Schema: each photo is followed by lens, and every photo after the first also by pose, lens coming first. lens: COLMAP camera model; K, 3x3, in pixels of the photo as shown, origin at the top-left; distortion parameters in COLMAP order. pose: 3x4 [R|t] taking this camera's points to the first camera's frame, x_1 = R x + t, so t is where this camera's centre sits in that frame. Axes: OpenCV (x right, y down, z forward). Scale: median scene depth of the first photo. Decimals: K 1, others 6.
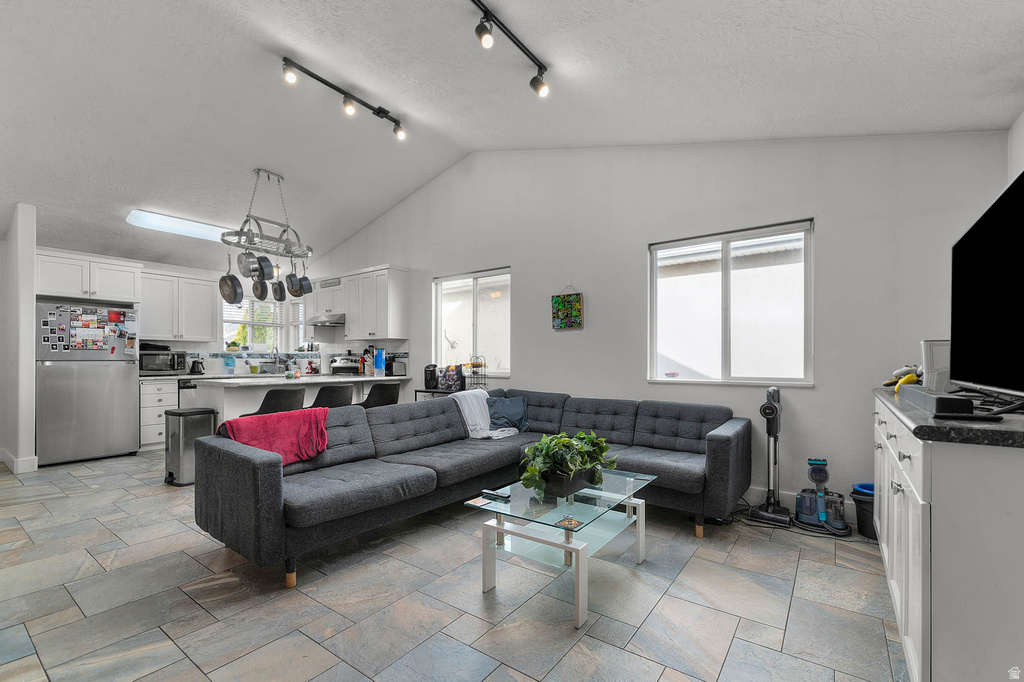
lens RADIAL K [[443.0, 0, 519.1], [0, 443.0, 357.5], [0, 0, 1]] dist [-0.000037, -0.000346]
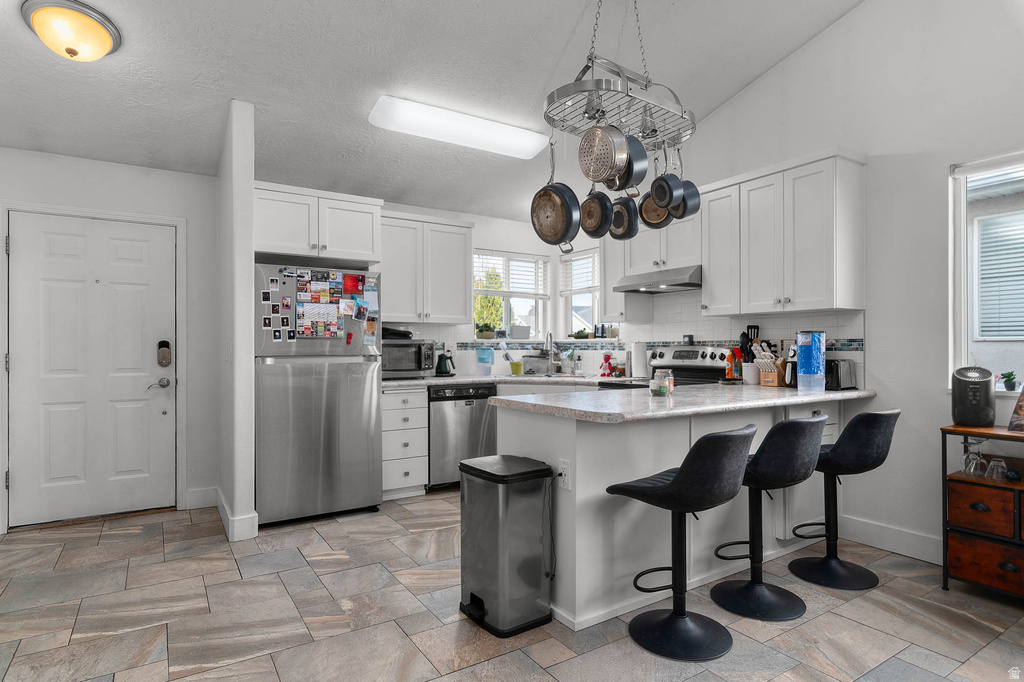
lens RADIAL K [[557.3, 0, 520.8], [0, 557.3, 345.0], [0, 0, 1]] dist [0.001468, 0.000130]
pose [[0.932618, -0.003696, -0.360847, -0.389847], [0.004227, 0.999991, 0.000683, -0.006919], [0.360841, -0.002162, 0.932625, 0.342502]]
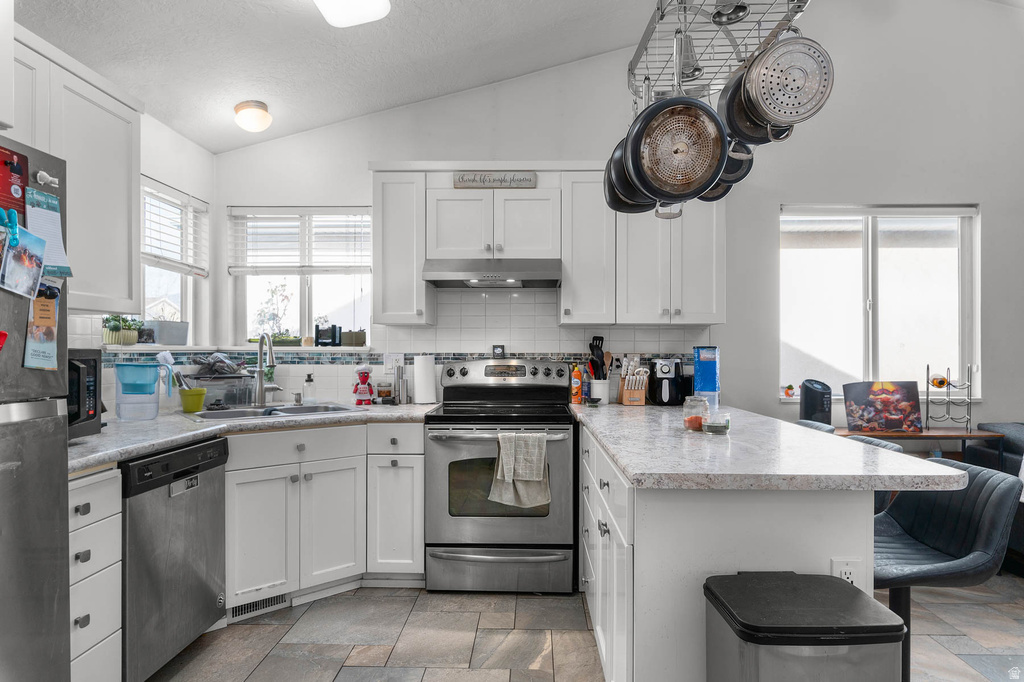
lens RADIAL K [[588.0, 0, 517.0], [0, 588.0, 351.7], [0, 0, 1]] dist [-0.001347, -0.000709]
pose [[0.825763, 0.001294, 0.564016, -0.812425], [-0.006503, 0.999953, 0.007227, -0.017483], [-0.563980, -0.009636, 0.825732, 0.620627]]
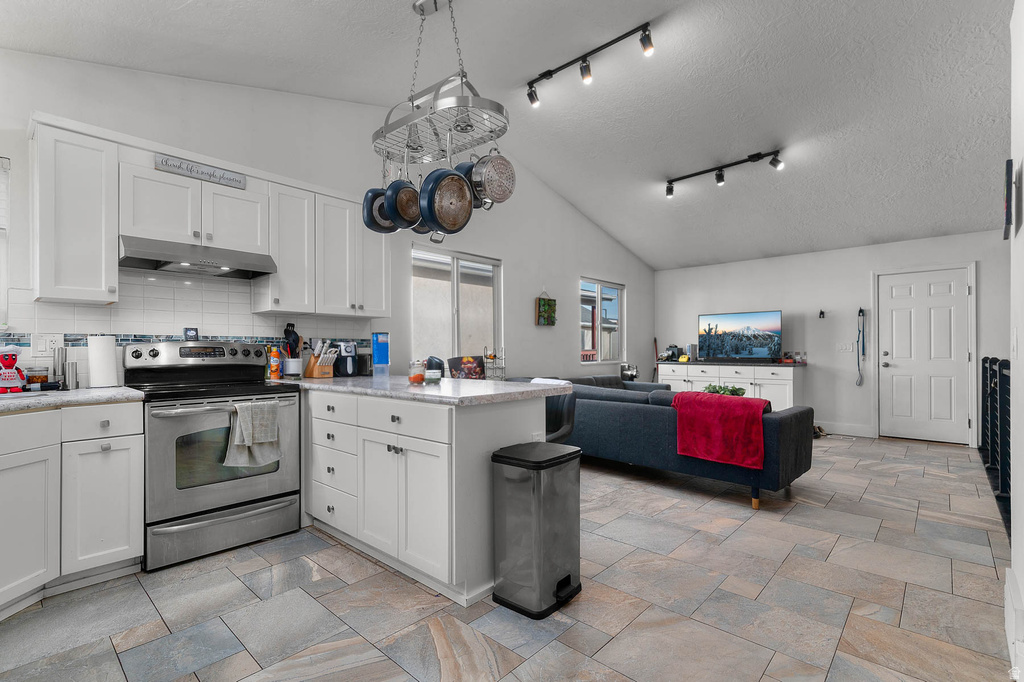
lens RADIAL K [[468.0, 0, 518.3], [0, 468.0, 347.5], [0, 0, 1]] dist [0.000850, 0.000947]
pose [[0.112027, 0.006822, 0.993682, -0.964324], [-0.004572, 0.999969, -0.006350, 0.004943], [-0.993695, -0.003831, 0.112055, 0.732046]]
